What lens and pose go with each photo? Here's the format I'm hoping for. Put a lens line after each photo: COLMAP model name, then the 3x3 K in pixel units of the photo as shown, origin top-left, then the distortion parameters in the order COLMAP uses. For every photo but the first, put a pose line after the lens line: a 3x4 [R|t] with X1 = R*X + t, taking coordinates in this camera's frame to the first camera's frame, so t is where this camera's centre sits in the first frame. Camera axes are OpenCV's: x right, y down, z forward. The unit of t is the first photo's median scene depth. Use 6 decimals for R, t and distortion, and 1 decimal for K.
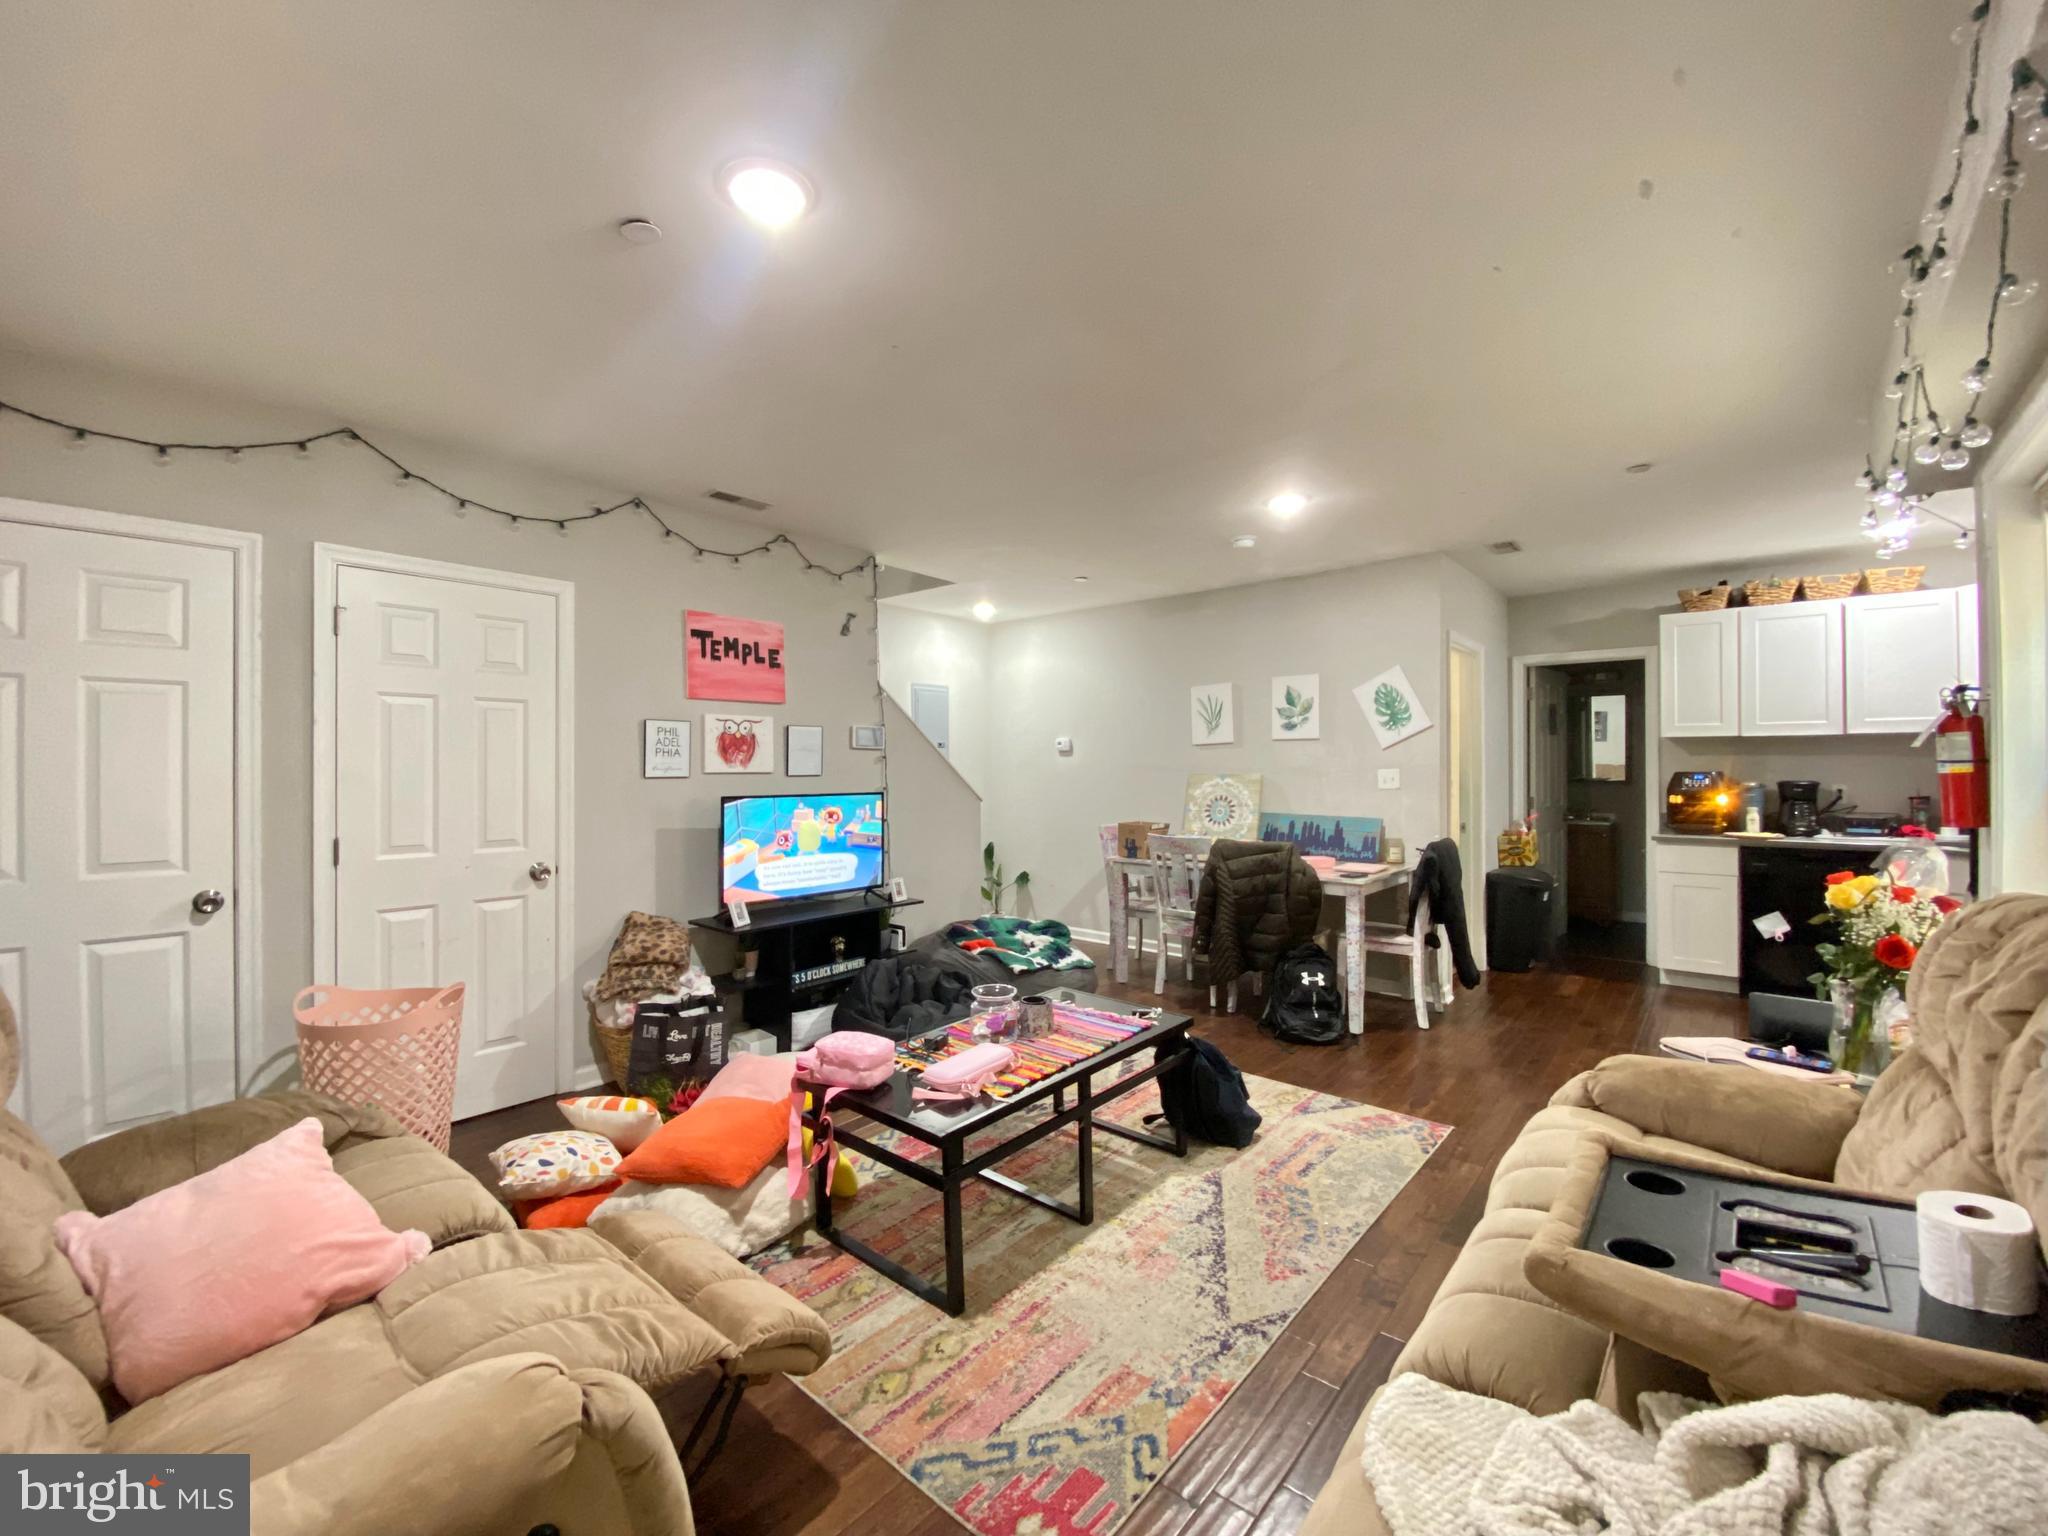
lens RADIAL K [[825.4, 0, 1015.7], [0, 825.4, 771.0], [0, 0, 1]] dist [0.054995, -0.039375]
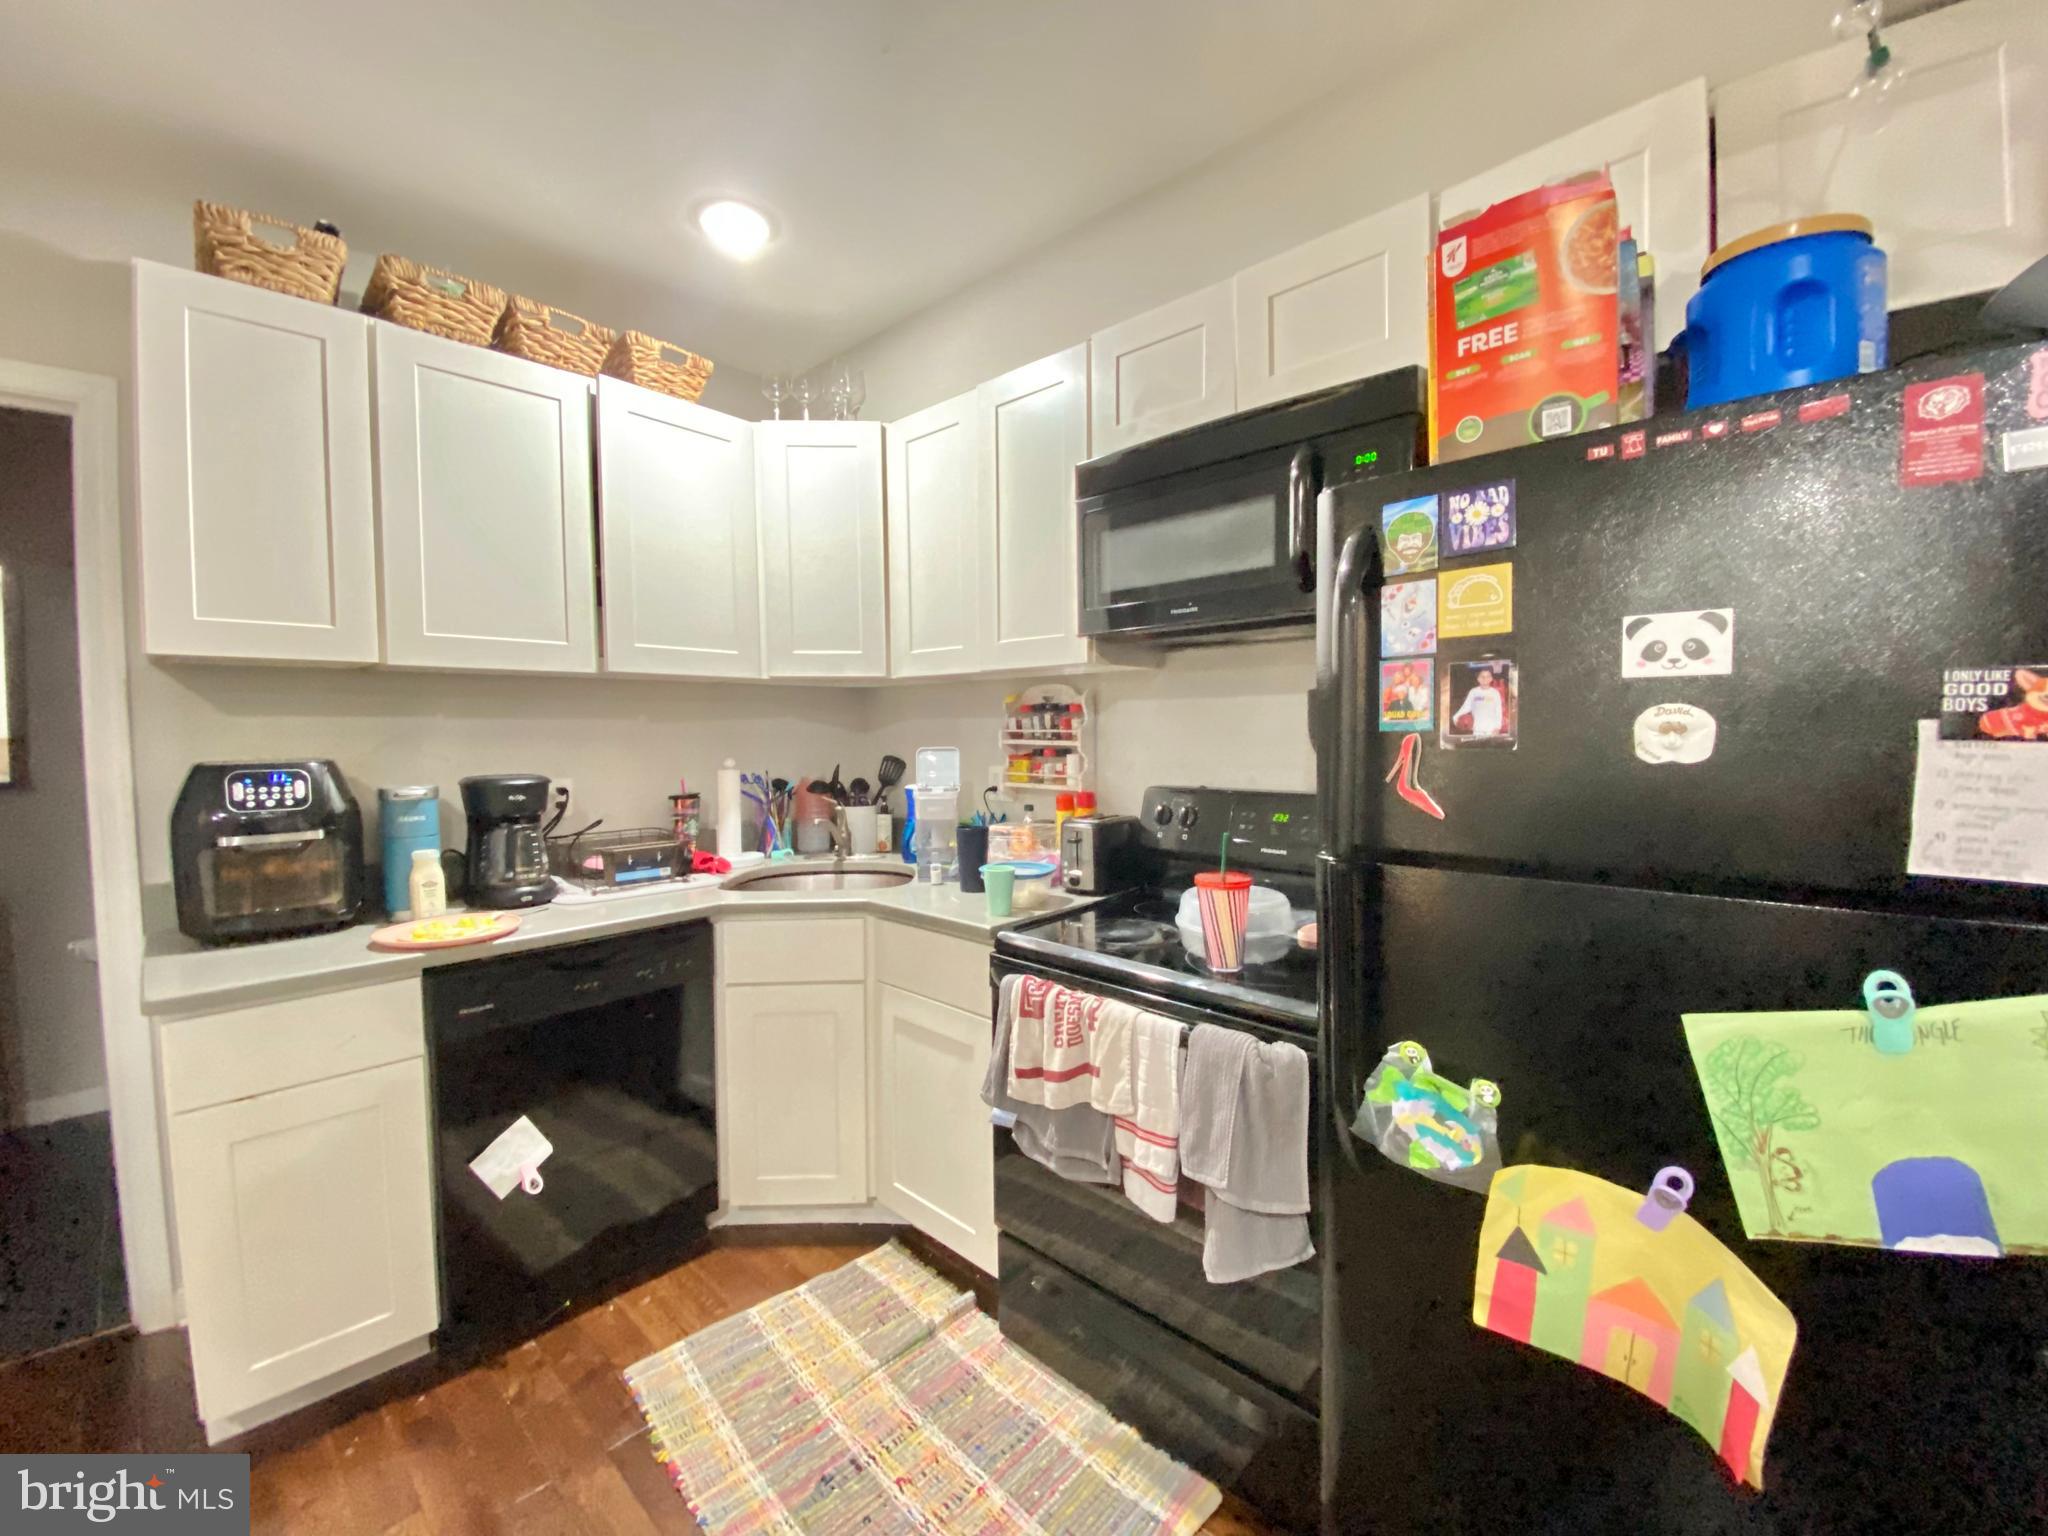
lens RADIAL K [[825.4, 0, 1015.7], [0, 825.4, 771.0], [0, 0, 1]] dist [0.054995, -0.039375]
pose [[0.054018, -0.044976, 0.997527, 0.253740], [0.014537, 0.998915, 0.044252, -0.003086], [-0.998434, 0.012111, 0.054614, 0.353264]]
